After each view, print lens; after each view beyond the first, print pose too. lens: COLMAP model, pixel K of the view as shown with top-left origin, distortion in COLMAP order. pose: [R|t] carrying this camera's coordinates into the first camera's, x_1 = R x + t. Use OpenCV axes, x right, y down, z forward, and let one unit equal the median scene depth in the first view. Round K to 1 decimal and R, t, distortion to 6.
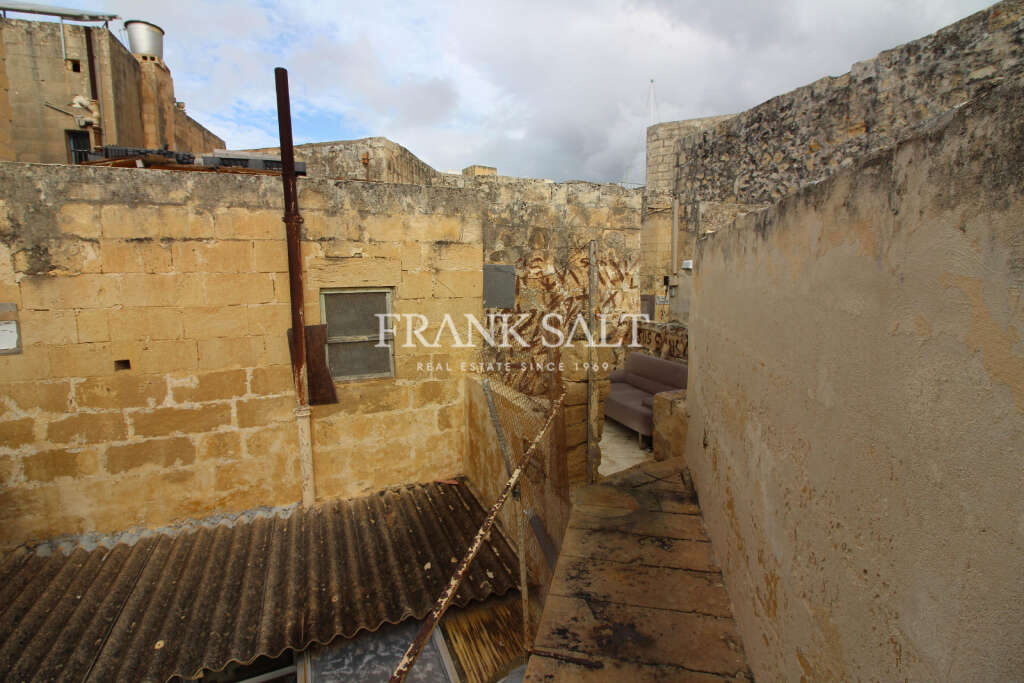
lens RADIAL K [[470.2, 0, 510.8], [0, 470.2, 339.3], [0, 0, 1]] dist [-0.002014, -0.011853]
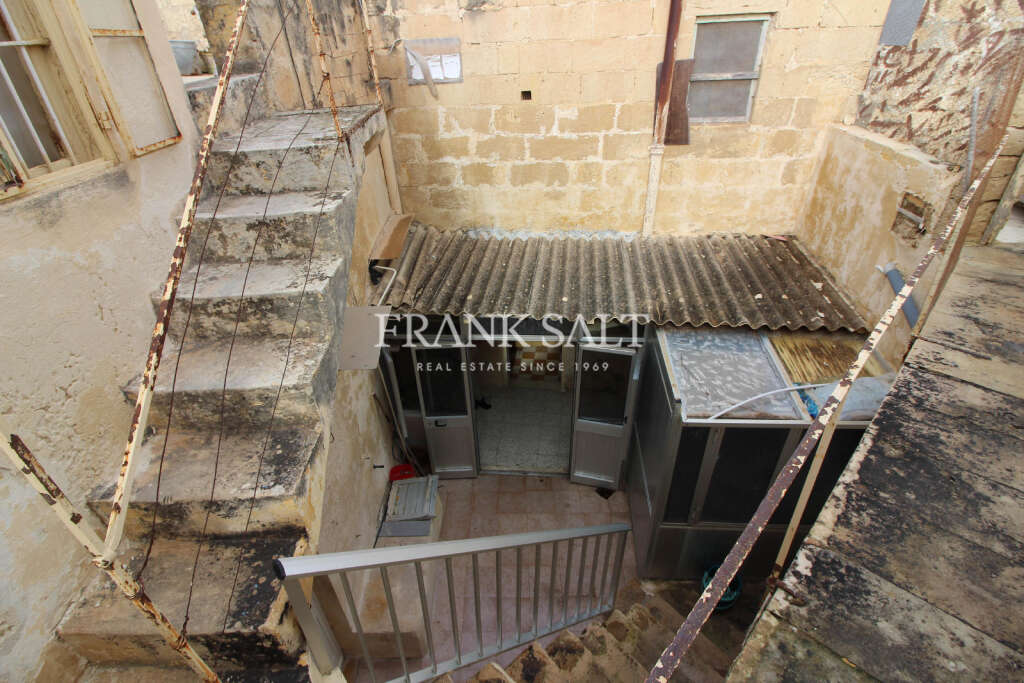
lens RADIAL K [[470.2, 0, 510.8], [0, 470.2, 339.3], [0, 0, 1]] dist [-0.002014, -0.011853]
pose [[0.856576, 0.259131, -0.446239, -0.134787], [-0.030409, 0.888614, 0.457646, 0.057567], [0.515124, -0.378439, 0.769046, -0.208826]]
